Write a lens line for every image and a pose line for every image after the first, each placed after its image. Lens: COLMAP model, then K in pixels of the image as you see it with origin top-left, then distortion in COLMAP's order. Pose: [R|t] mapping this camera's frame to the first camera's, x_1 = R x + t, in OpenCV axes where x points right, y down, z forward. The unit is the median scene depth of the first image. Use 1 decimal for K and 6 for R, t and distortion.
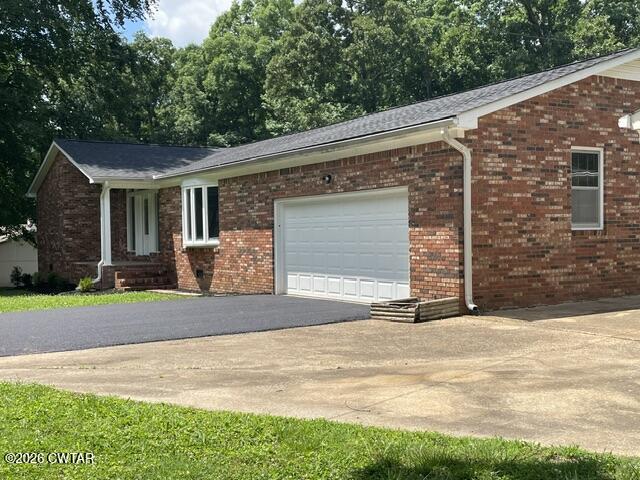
lens RADIAL K [[783.1, 0, 320.0], [0, 783.1, 240.0], [0, 0, 1]] dist [0.008288, -0.004128]
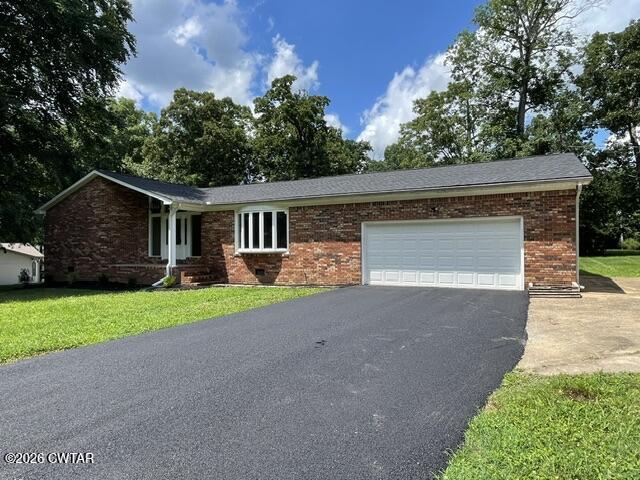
lens RADIAL K [[395.6, 0, 320.0], [0, 395.6, 240.0], [0, 0, 1]] dist [-0.005897, -0.000968]
pose [[0.854291, 0.021102, 0.519367, -0.524744], [-0.004904, 0.999458, -0.032541, 0.009236], [-0.519772, 0.025253, 0.853932, 0.386041]]
